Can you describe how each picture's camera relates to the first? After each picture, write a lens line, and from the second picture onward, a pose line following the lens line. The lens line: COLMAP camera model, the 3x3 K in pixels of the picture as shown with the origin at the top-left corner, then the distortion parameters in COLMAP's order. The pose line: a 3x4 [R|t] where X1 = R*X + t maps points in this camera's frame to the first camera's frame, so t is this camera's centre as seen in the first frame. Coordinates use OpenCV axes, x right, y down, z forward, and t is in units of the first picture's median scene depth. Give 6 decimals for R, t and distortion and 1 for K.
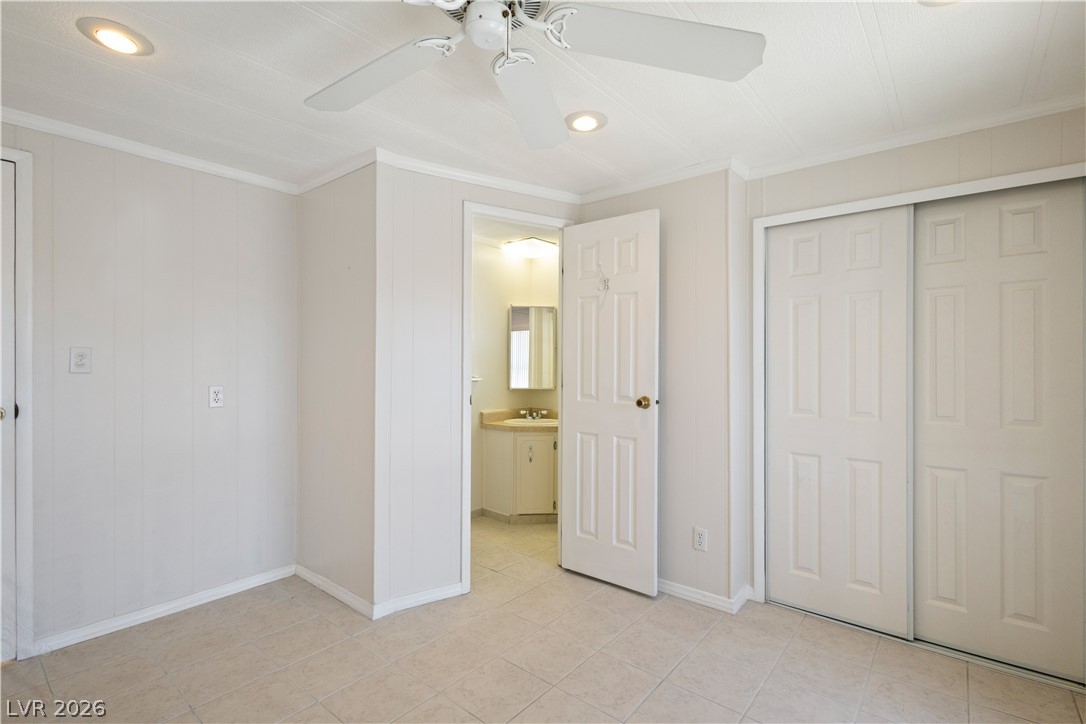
lens RADIAL K [[489.9, 0, 544.8], [0, 489.9, 365.5], [0, 0, 1]] dist [-0.005160, -0.000651]
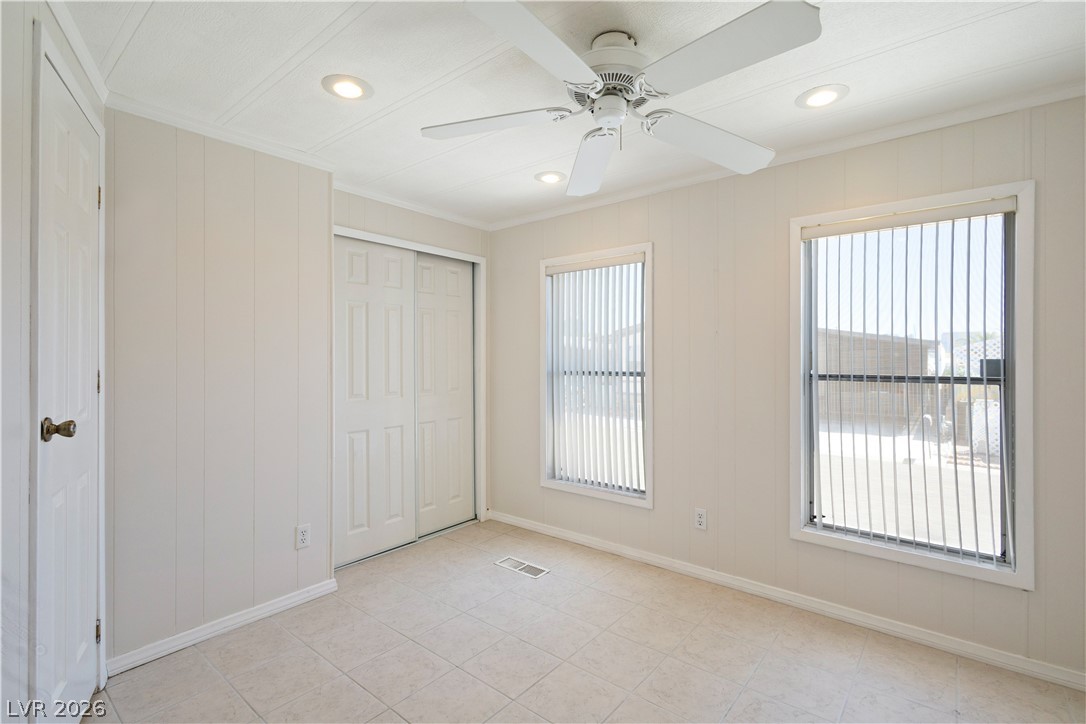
lens RADIAL K [[489.9, 0, 542.4], [0, 489.9, 355.4], [0, 0, 1]] dist [-0.005160, -0.000651]
pose [[0.012885, 0.002621, 0.999914, -0.679758], [0.001612, 0.999995, -0.002642, -0.002558], [-0.999916, 0.001646, 0.012881, 0.532597]]
